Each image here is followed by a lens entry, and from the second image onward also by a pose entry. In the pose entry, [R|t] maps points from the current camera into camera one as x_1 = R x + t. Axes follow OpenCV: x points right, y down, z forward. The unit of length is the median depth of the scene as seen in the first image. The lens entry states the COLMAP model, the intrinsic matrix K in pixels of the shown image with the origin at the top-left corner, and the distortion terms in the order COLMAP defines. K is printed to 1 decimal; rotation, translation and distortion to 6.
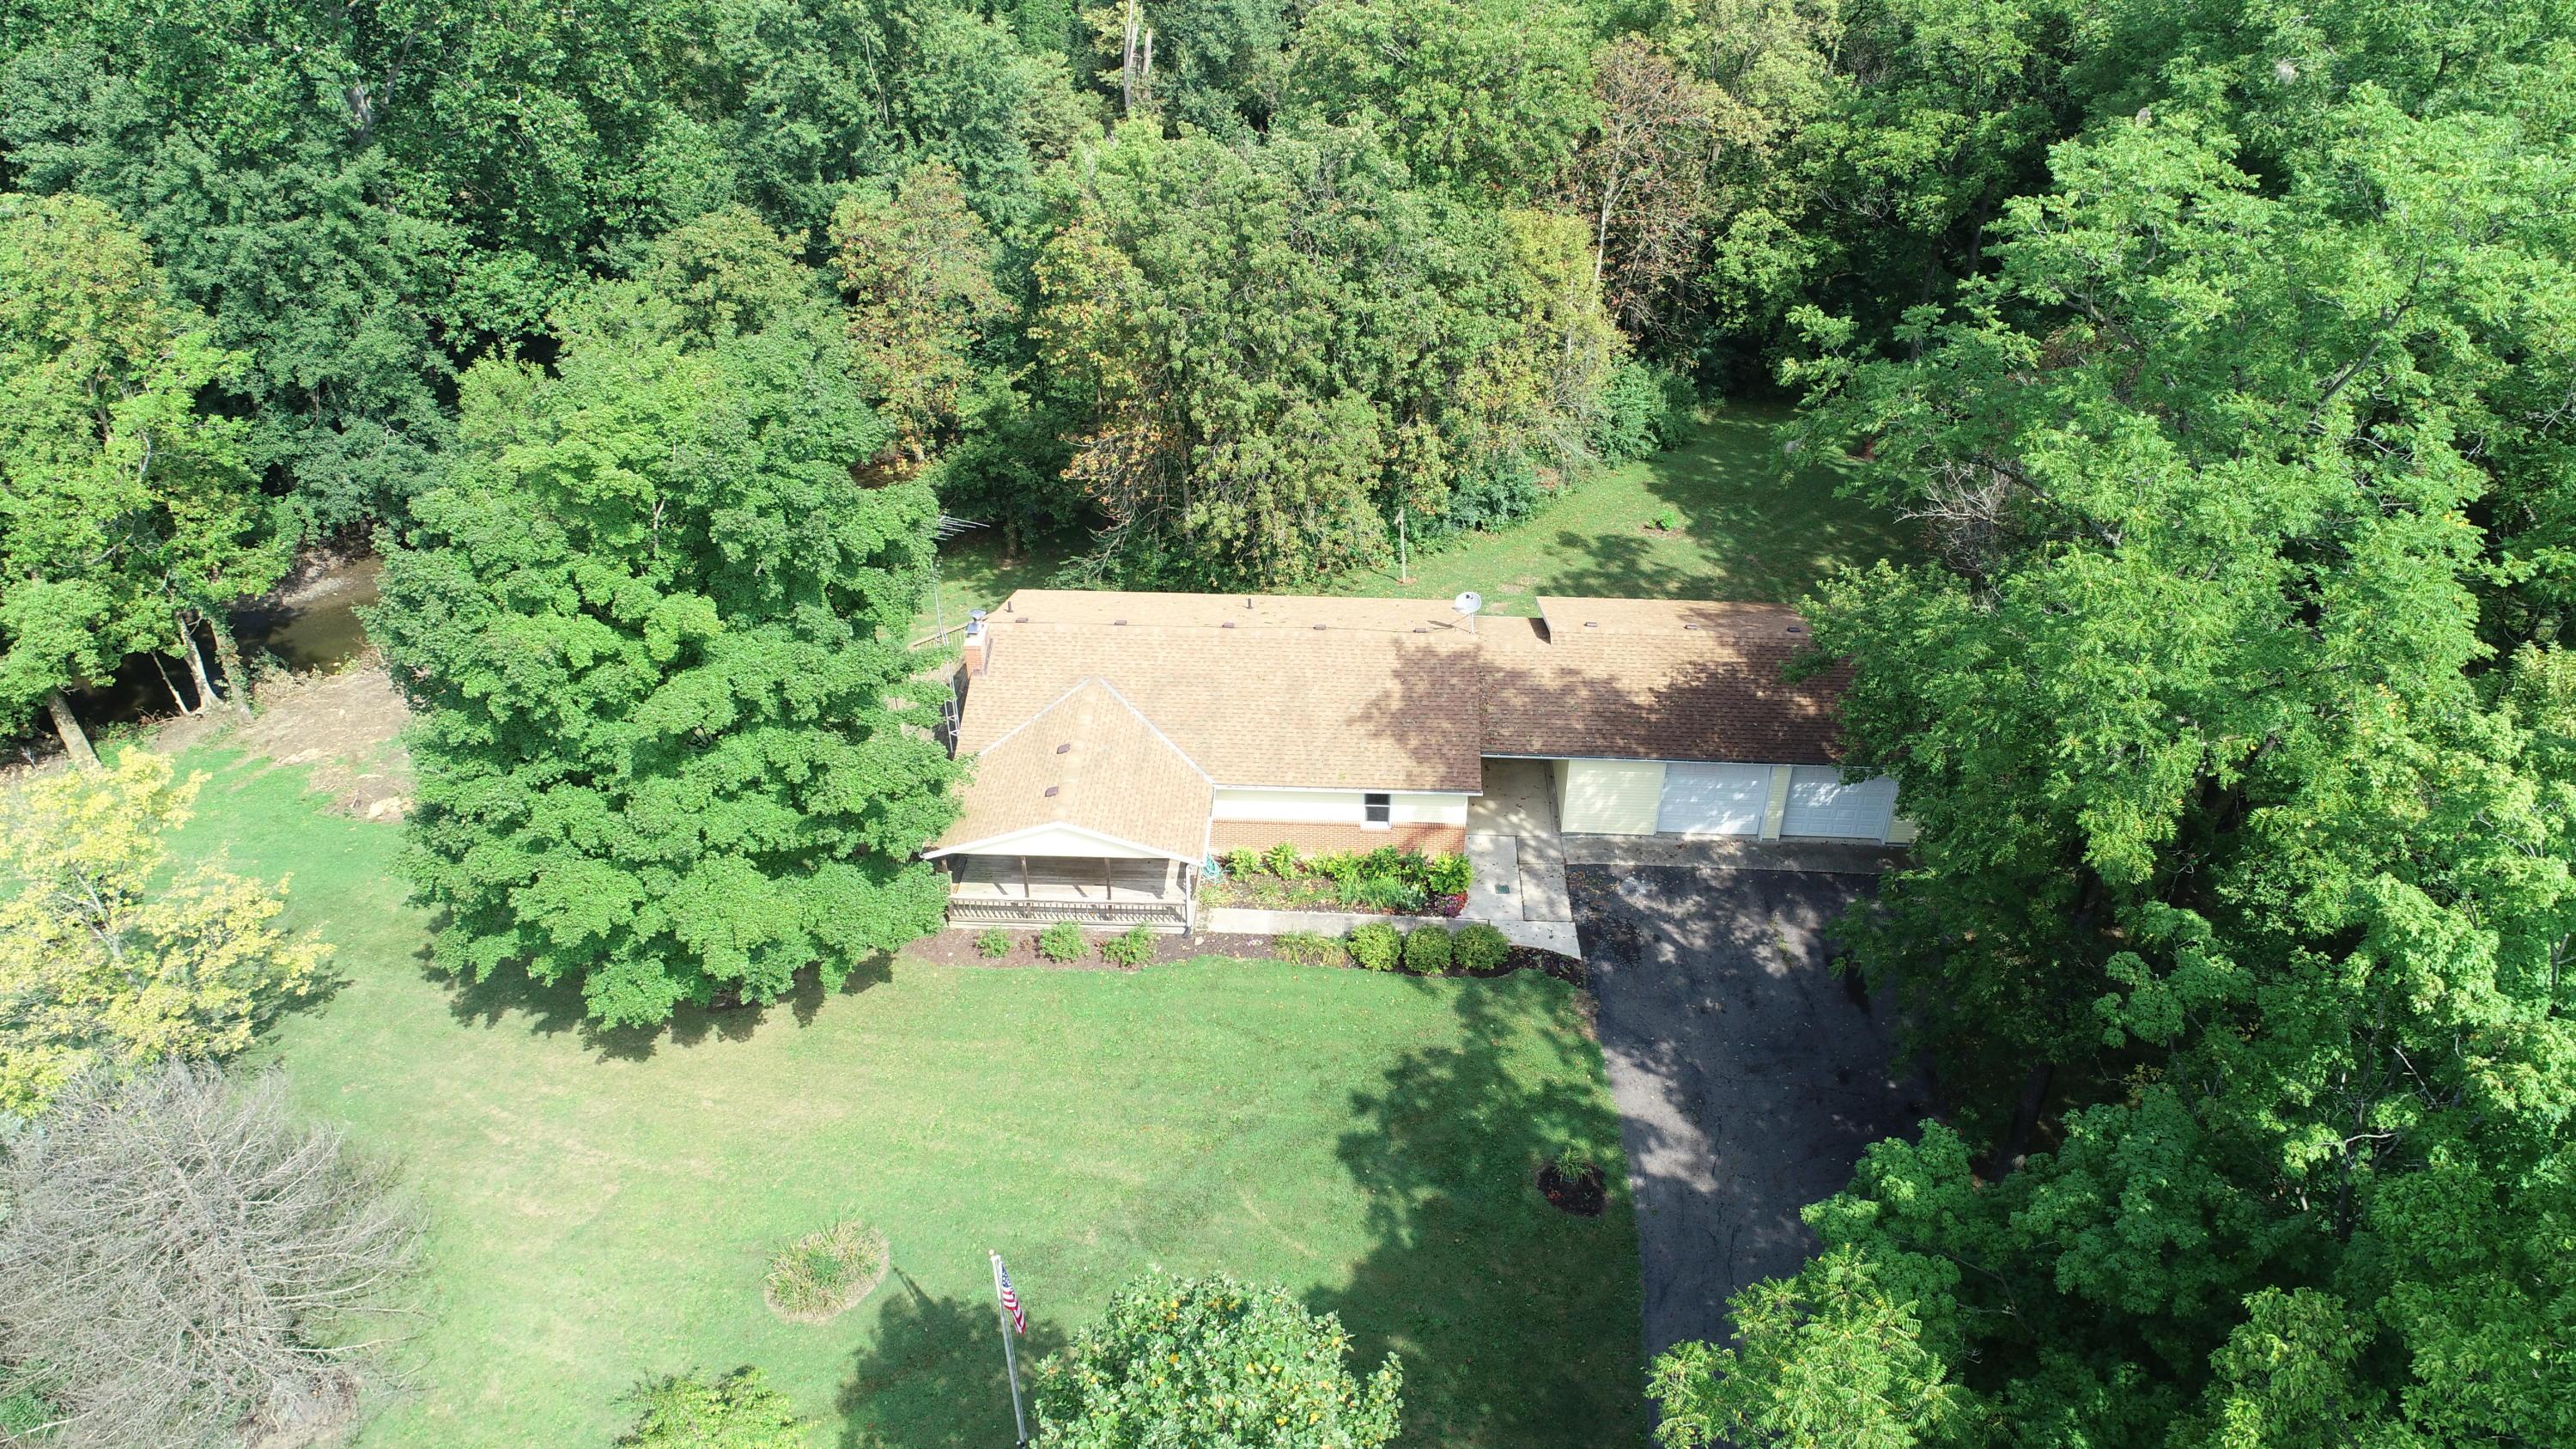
lens RADIAL K [[1715.0, 0, 1289.0], [0, 1715.0, 727.7], [0, 0, 1]] dist [-0.004248, -0.000509]
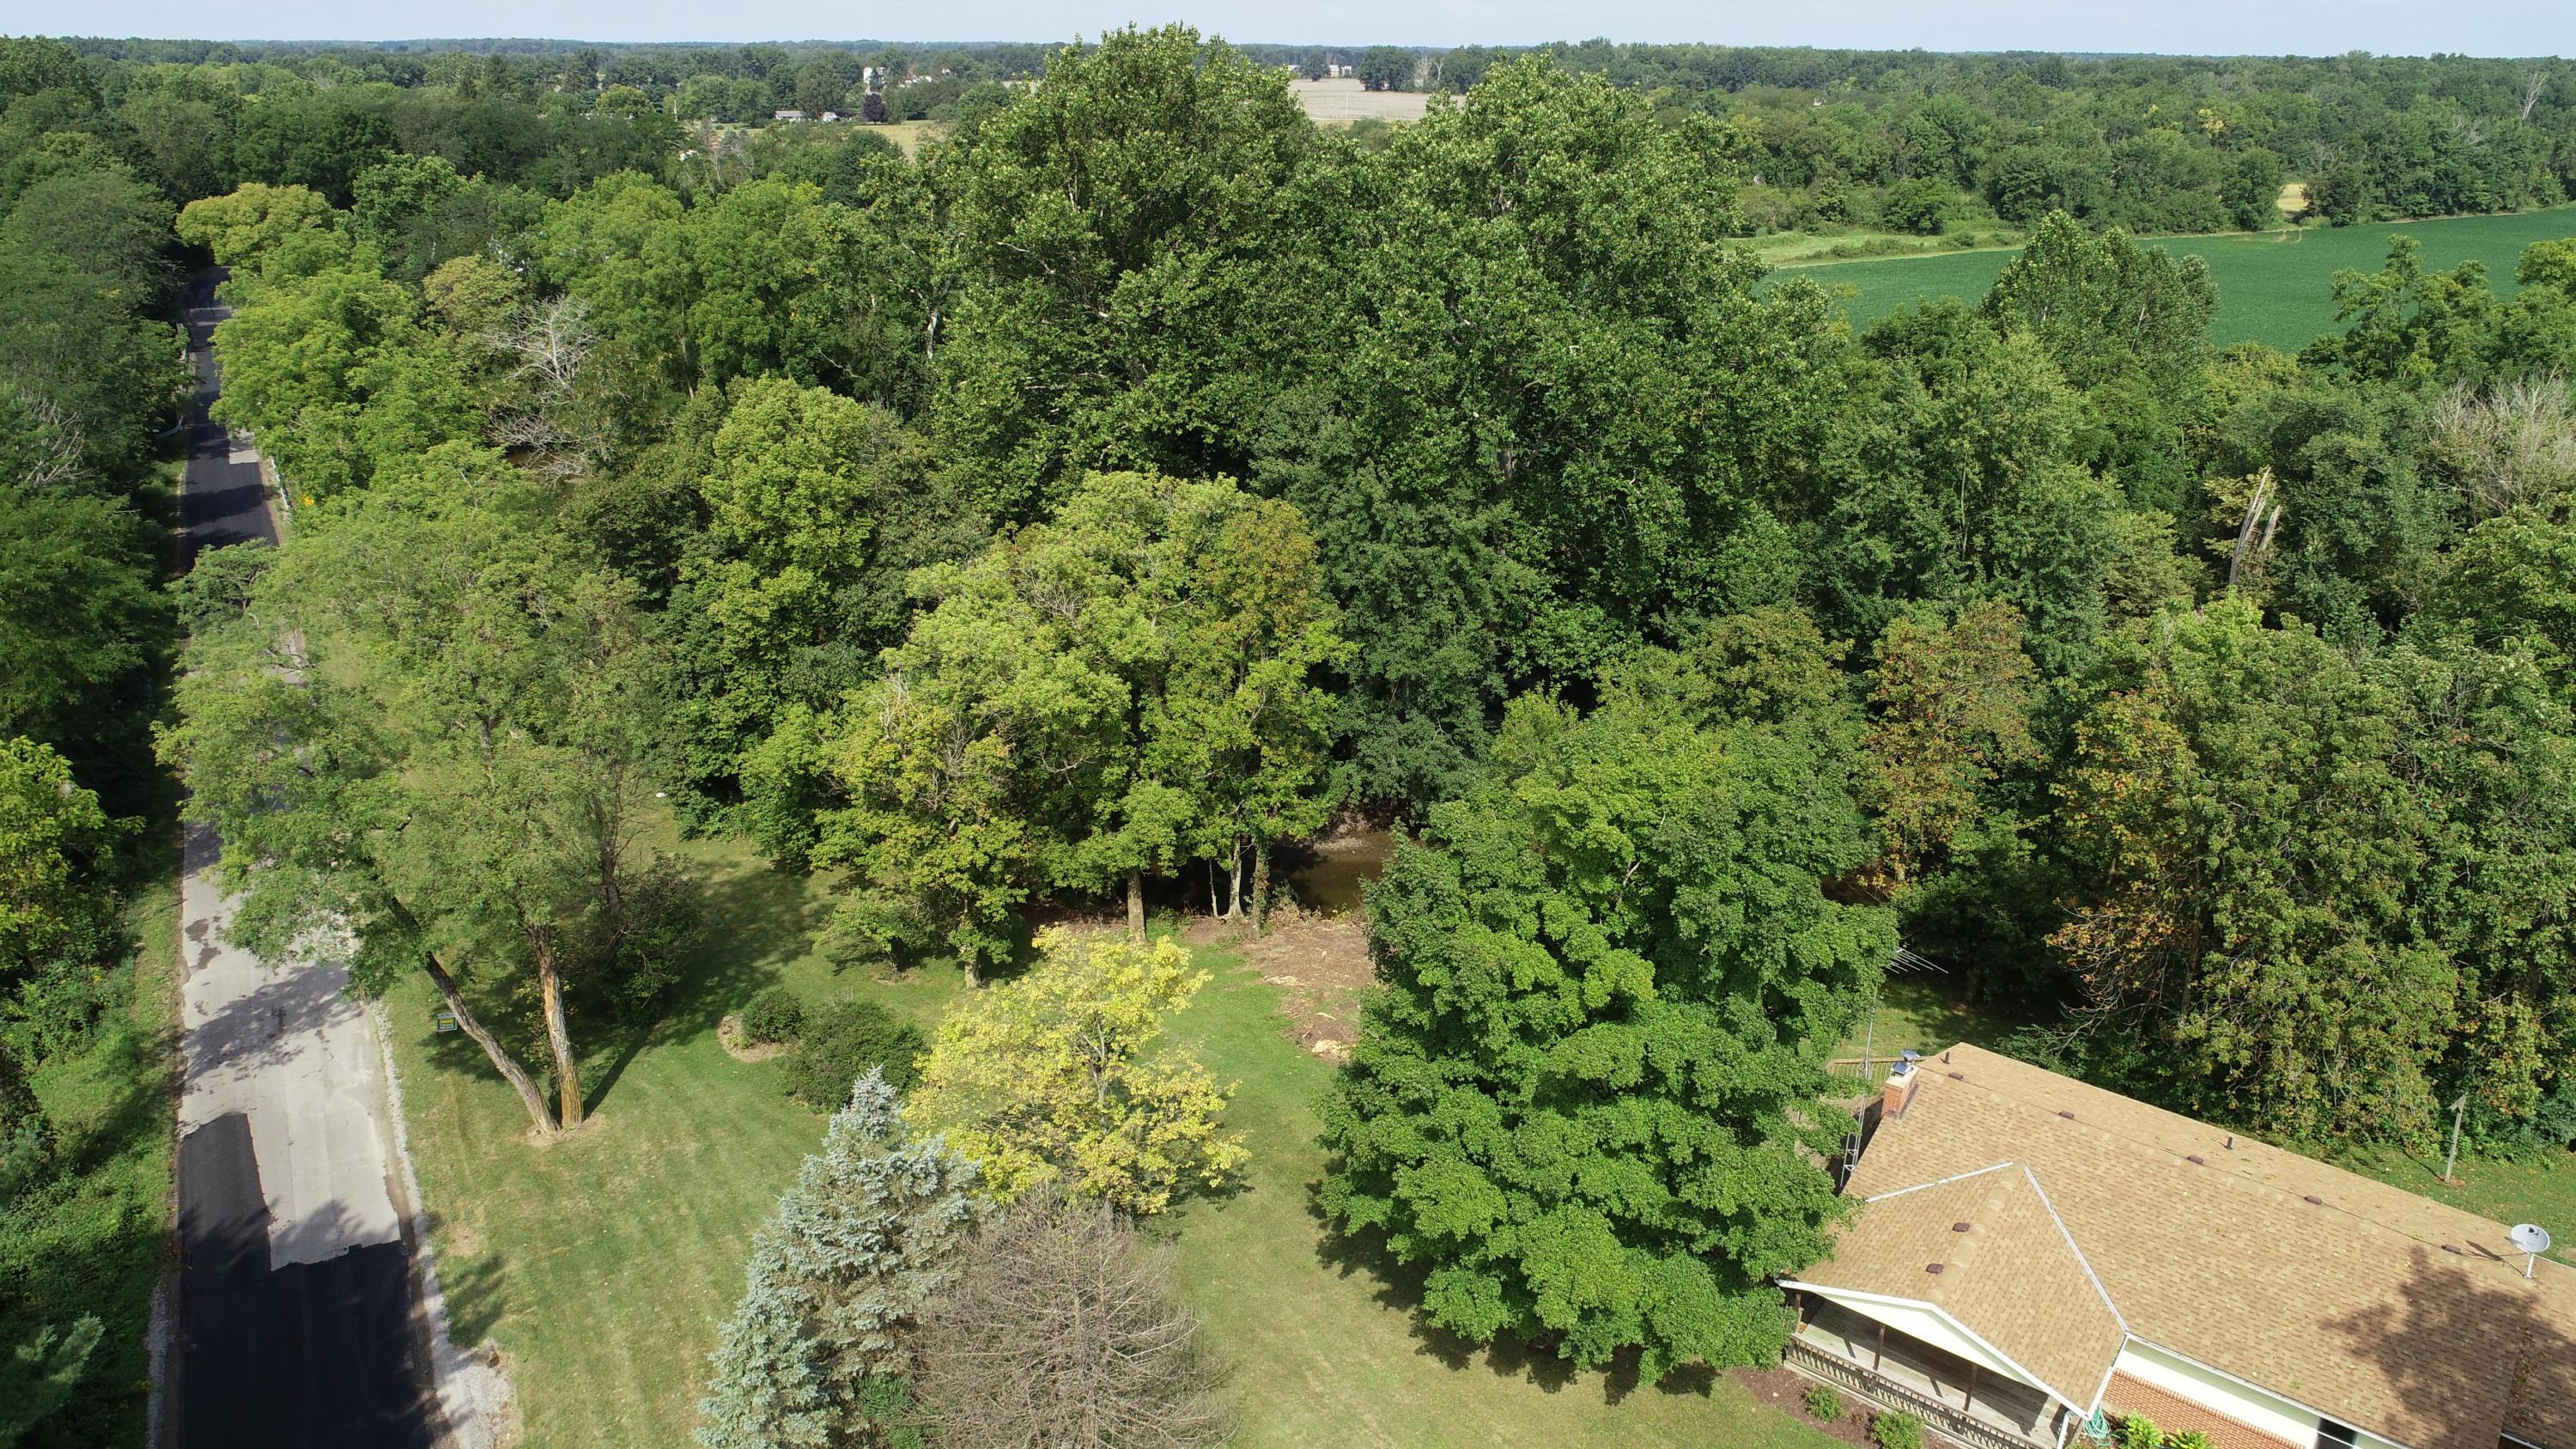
lens RADIAL K [[1715.0, 0, 1290.4], [0, 1715.0, 723.9], [0, 0, 1]] dist [-0.004248, -0.000509]
pose [[0.816698, 0.220644, -0.533218, 0.004329], [-0.330772, 0.936146, -0.119249, -0.011421], [0.472858, 0.273764, 0.837531, -0.011425]]
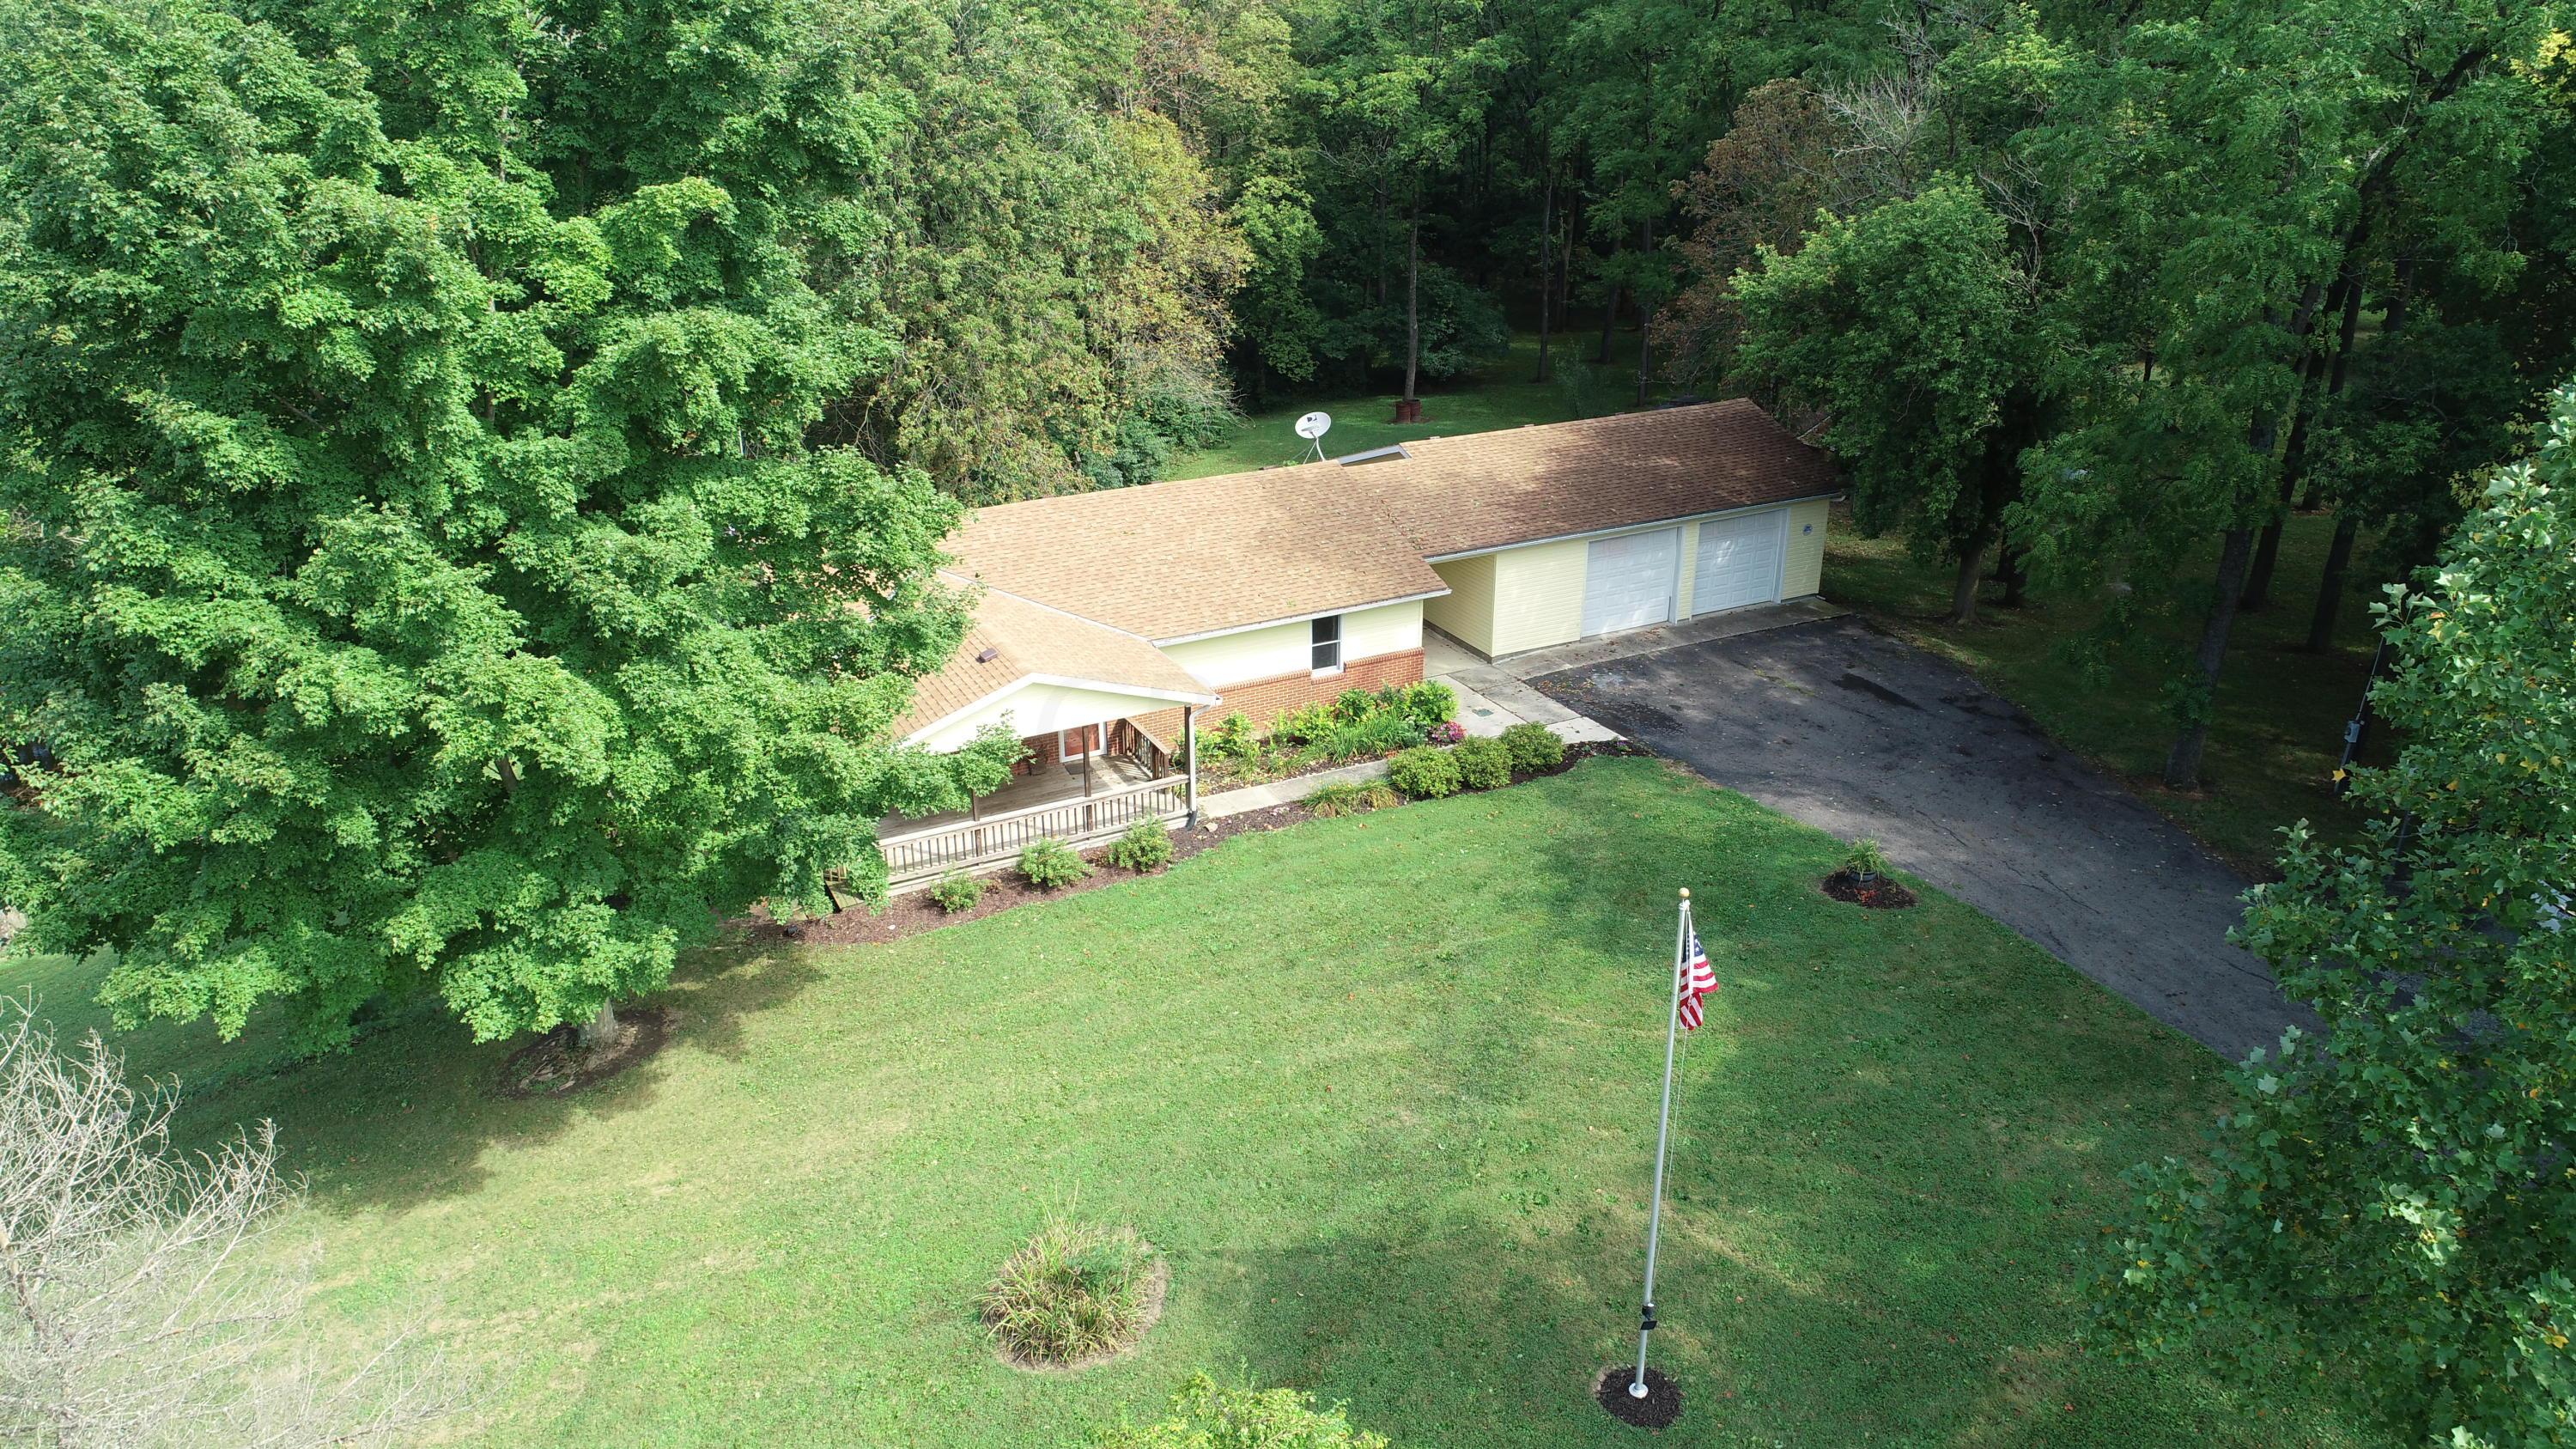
lens RADIAL K [[1715.0, 0, 1278.1], [0, 1715.0, 731.4], [0, 0, 1]] dist [-0.004248, -0.000509]
pose [[0.867418, -0.201985, 0.454739, -0.334808], [0.283116, 0.951893, -0.117236, 0.169803], [-0.409183, 0.230437, 0.882875, 0.310829]]
